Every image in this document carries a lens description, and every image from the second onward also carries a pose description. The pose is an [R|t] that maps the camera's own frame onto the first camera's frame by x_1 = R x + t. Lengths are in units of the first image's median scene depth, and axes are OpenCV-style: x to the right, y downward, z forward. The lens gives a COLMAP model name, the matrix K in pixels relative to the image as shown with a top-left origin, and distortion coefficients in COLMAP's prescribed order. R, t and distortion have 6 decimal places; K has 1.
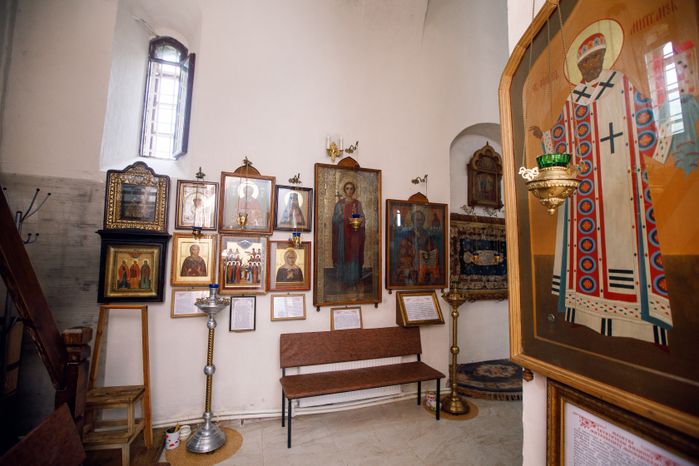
lens RADIAL K [[320.1, 0, 353.4], [0, 320.1, 231.7], [0, 0, 1]] dist [-0.058164, 0.023616]
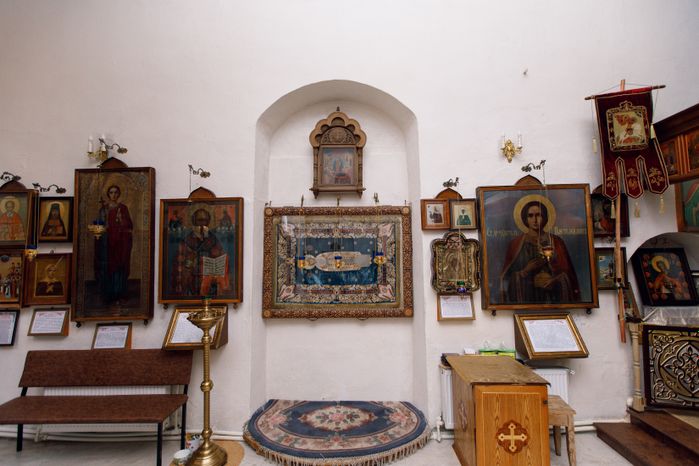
lens RADIAL K [[310.2, 0, 351.6], [0, 310.2, 233.9], [0, 0, 1]] dist [-0.000370, -0.000653]
pose [[0.932142, -0.061062, -0.356906, 1.000556], [0.062158, 0.998031, -0.008409, 0.035124], [0.356717, -0.014346, 0.934102, 0.453625]]
